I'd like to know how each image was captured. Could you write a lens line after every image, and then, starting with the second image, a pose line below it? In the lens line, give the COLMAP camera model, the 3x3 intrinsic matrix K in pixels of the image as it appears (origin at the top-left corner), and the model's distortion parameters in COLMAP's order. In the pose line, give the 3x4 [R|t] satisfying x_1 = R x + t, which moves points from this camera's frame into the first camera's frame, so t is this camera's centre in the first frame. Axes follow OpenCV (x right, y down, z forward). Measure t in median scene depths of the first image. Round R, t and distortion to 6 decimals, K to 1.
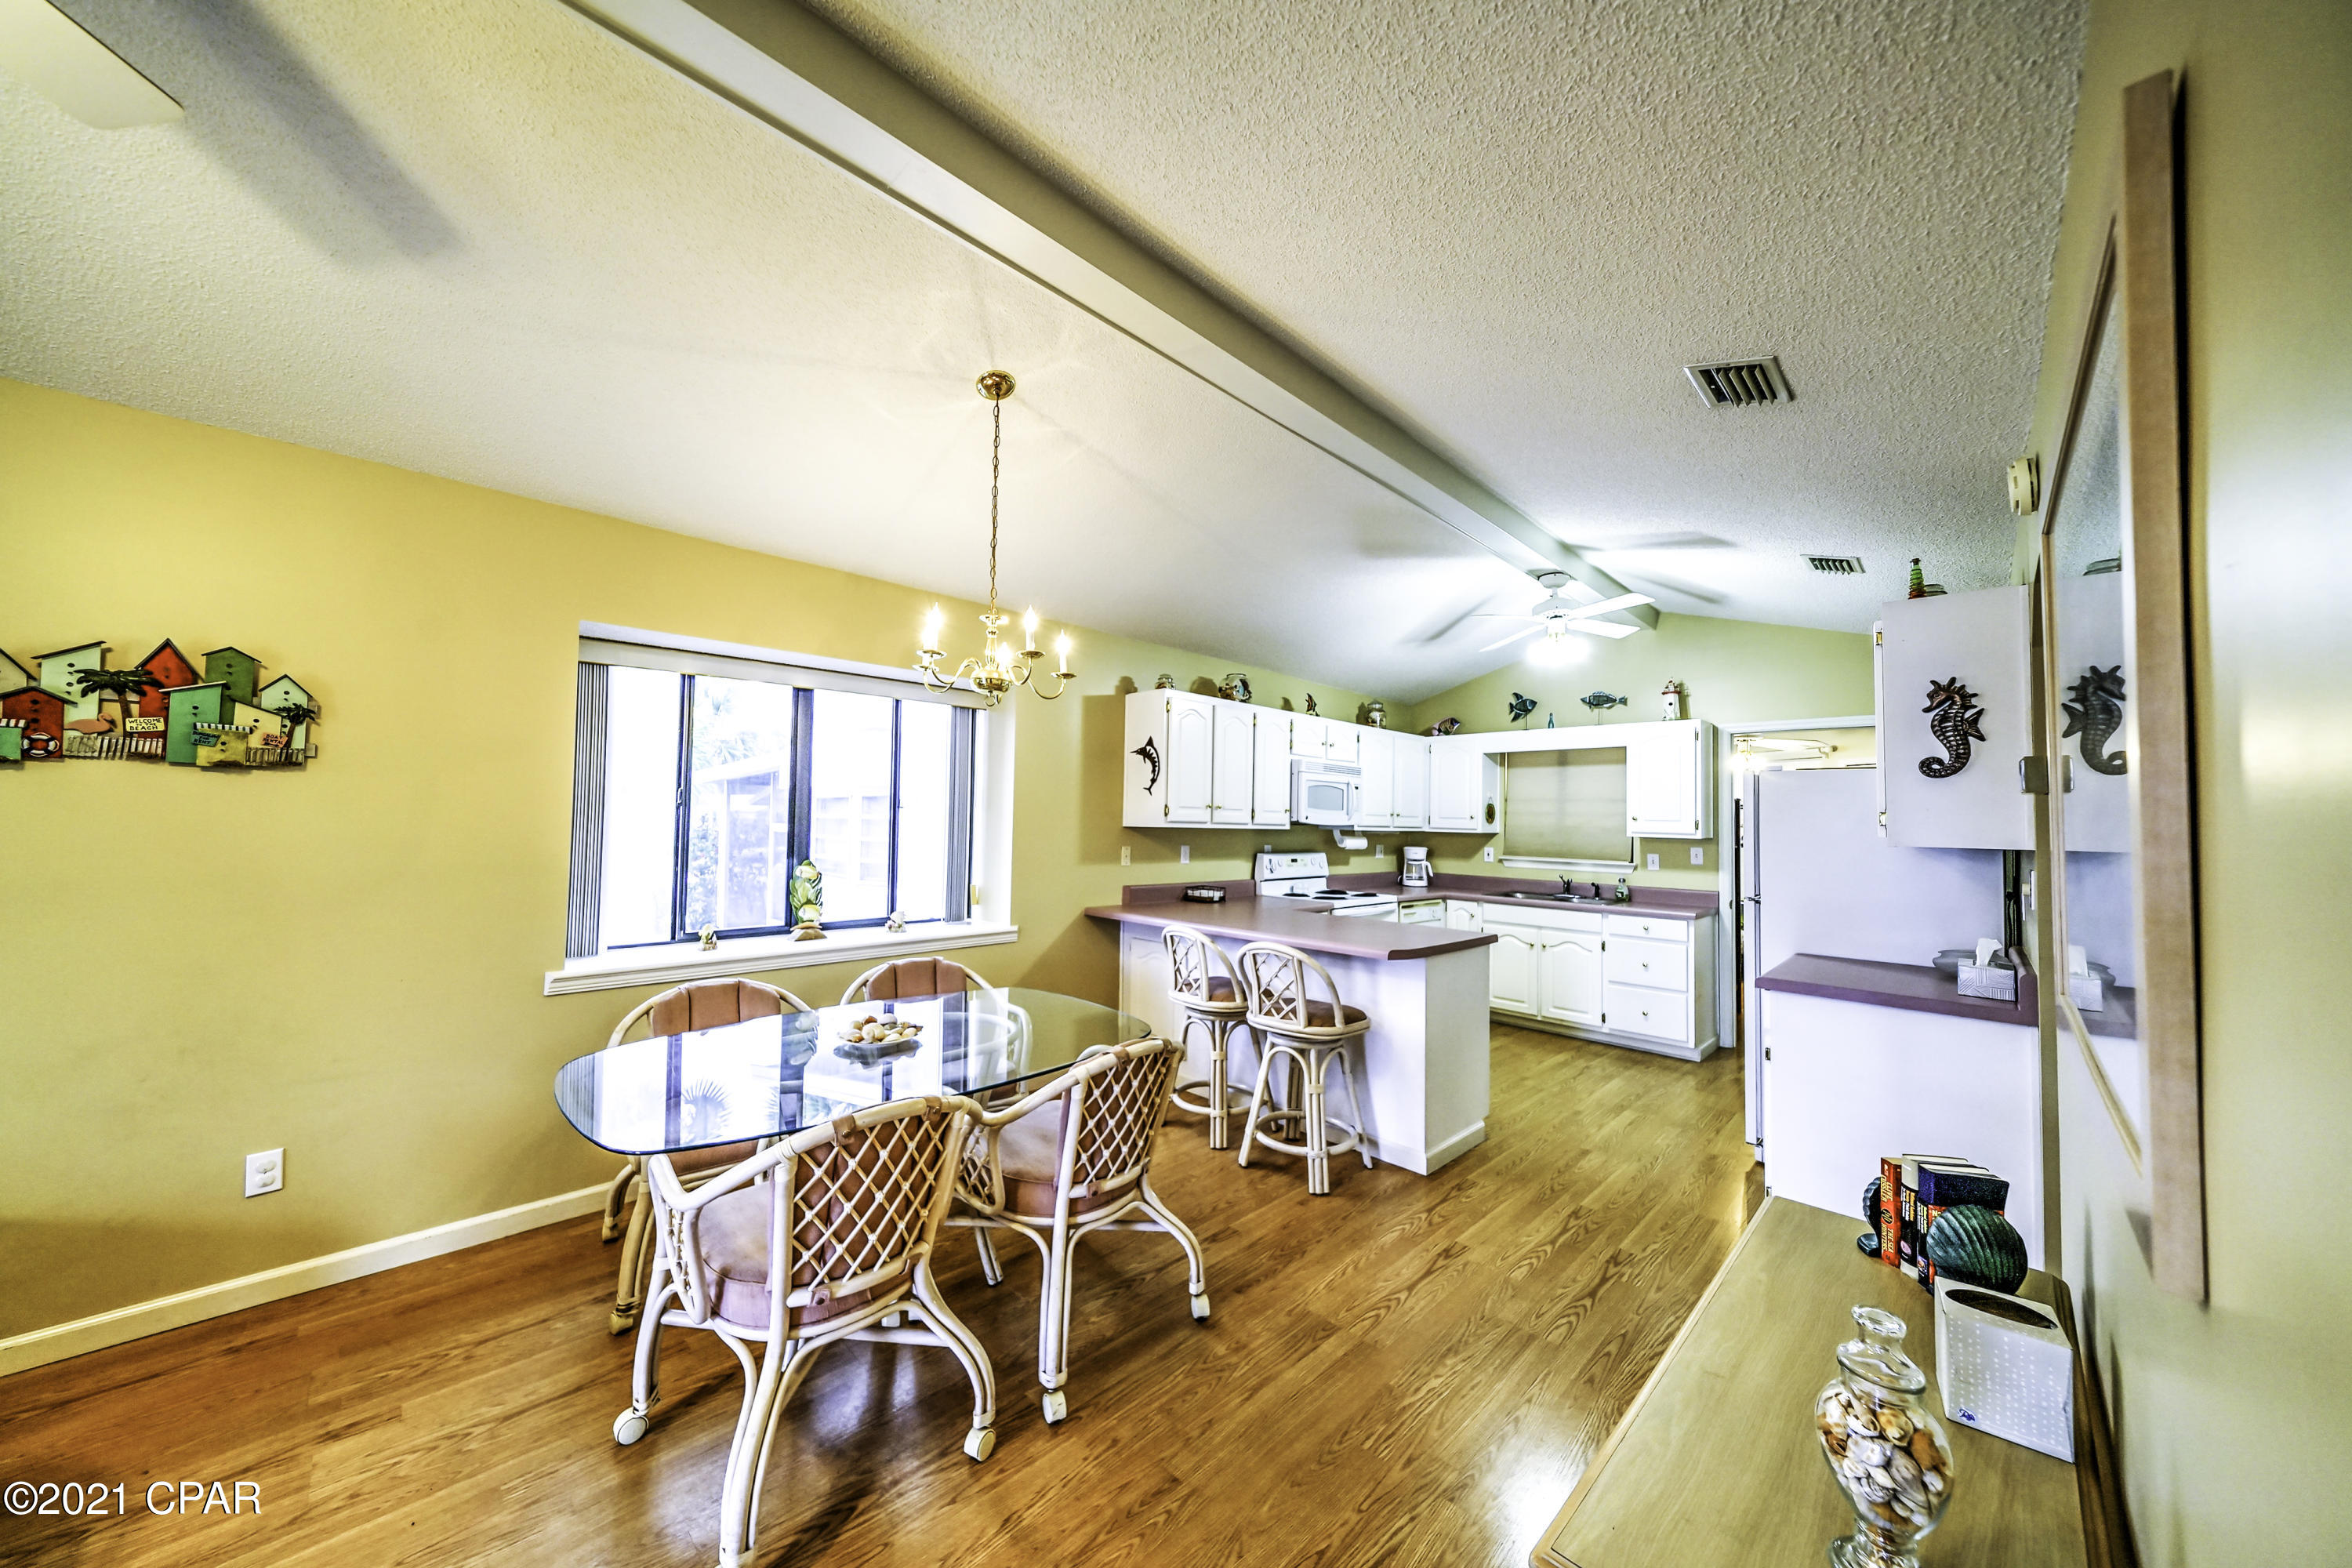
lens RADIAL K [[800.6, 0, 1150.8], [0, 800.6, 787.8], [0, 0, 1]] dist [0.007163, -0.001277]
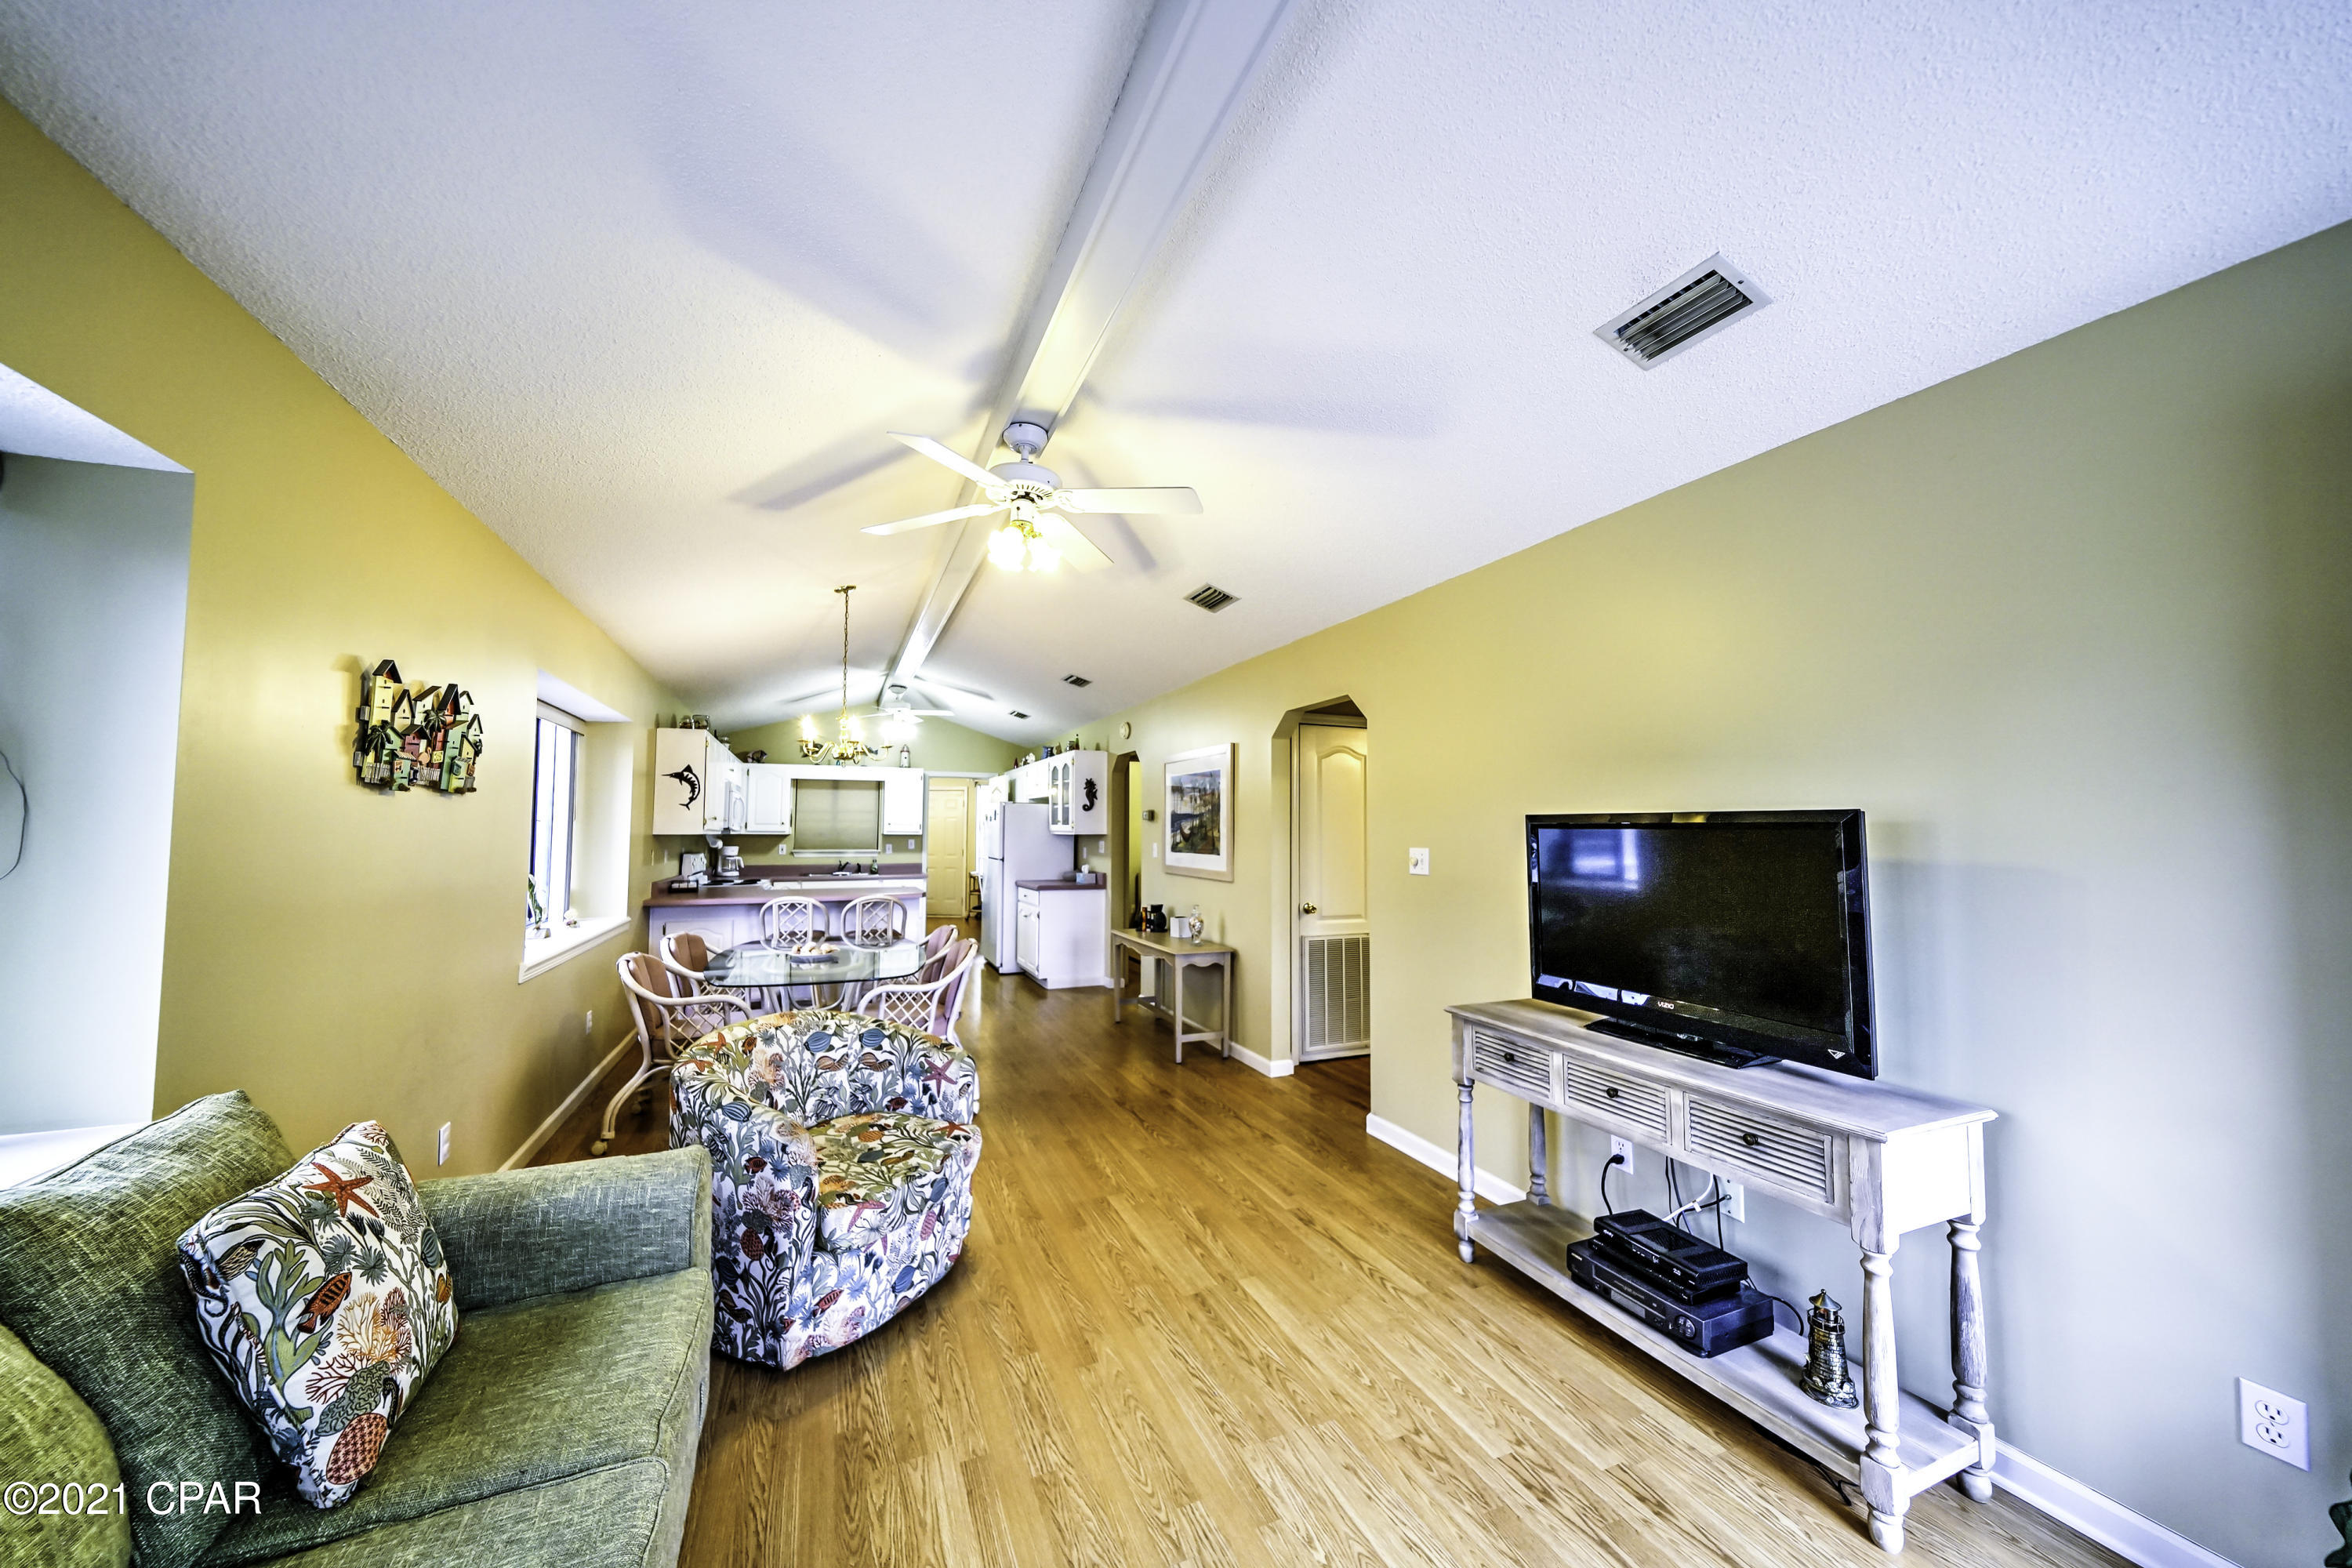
lens RADIAL K [[800.6, 0, 1157.2], [0, 800.6, 784.7], [0, 0, 1]] dist [0.007163, -0.001277]
pose [[0.366800, 0.038312, 0.929510, -1.020310], [-0.033525, 0.999047, -0.027949, -0.021446], [-0.929695, -0.020910, 0.367735, -0.203903]]
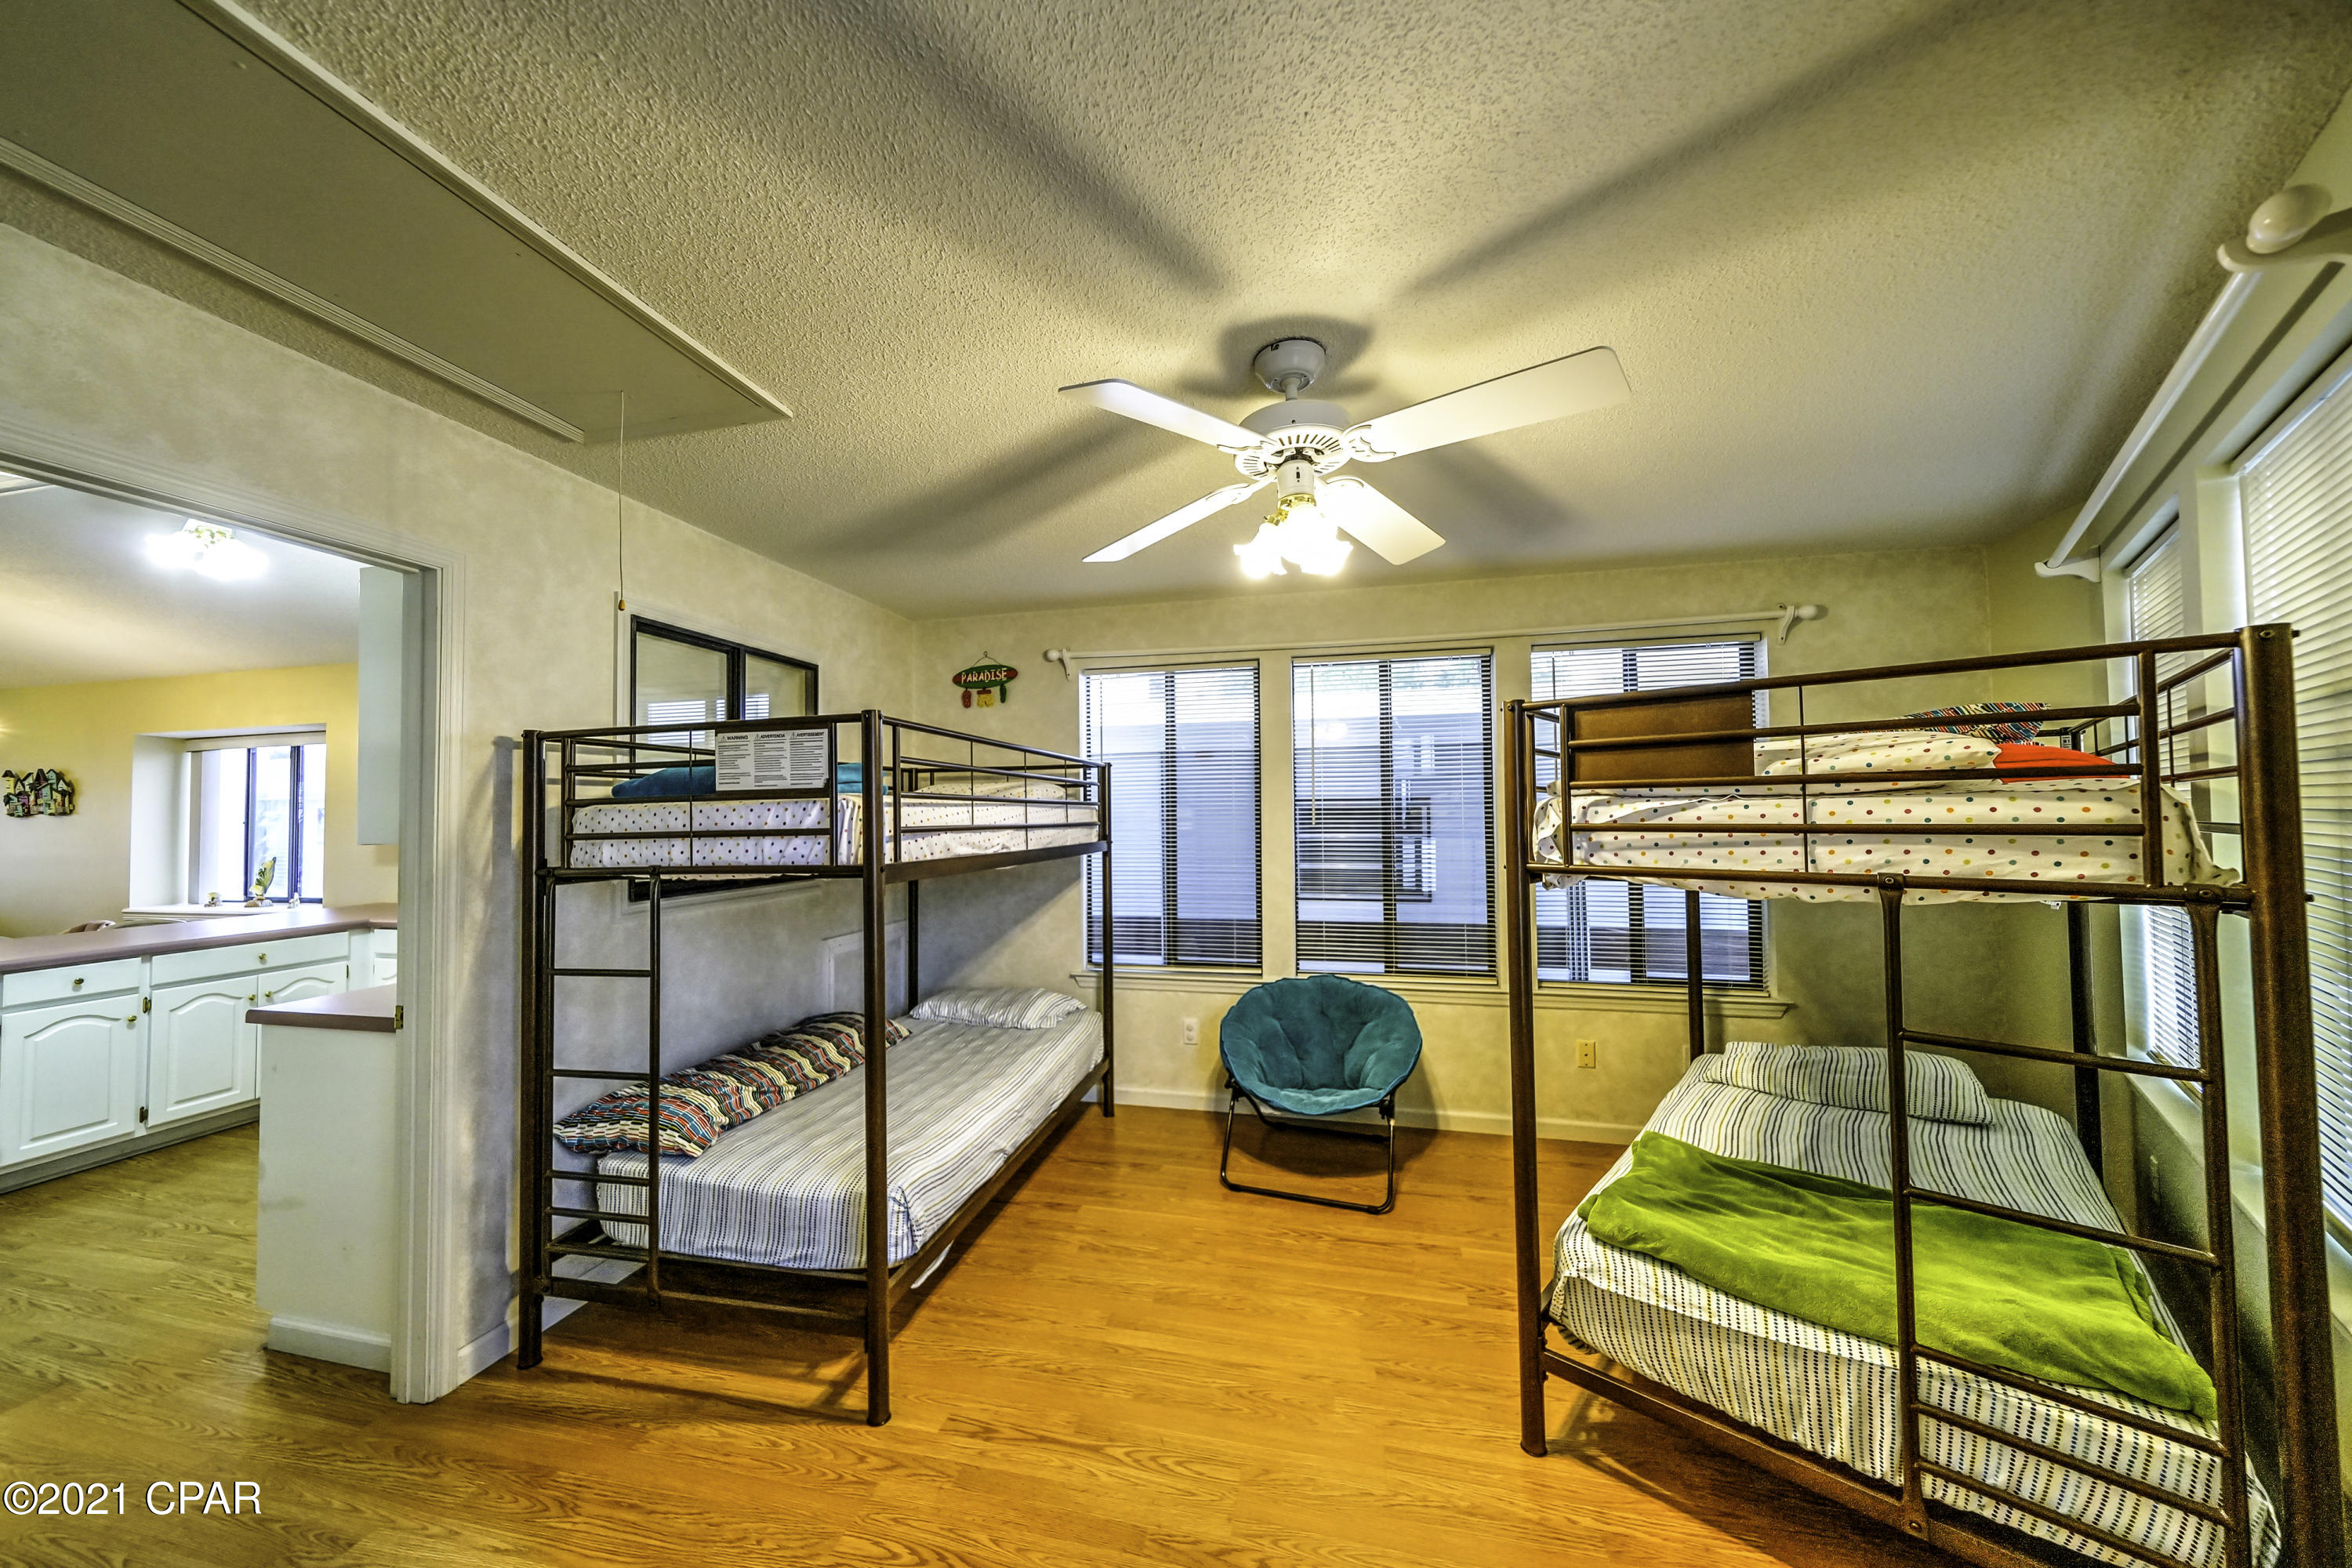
lens RADIAL K [[800.6, 0, 1150.9], [0, 800.6, 795.5], [0, 0, 1]] dist [0.007163, -0.001277]
pose [[0.544209, -0.045540, -0.837713, 1.640095], [0.049172, 0.998540, -0.022339, 0.078729], [0.837507, -0.029035, 0.545654, 1.402844]]
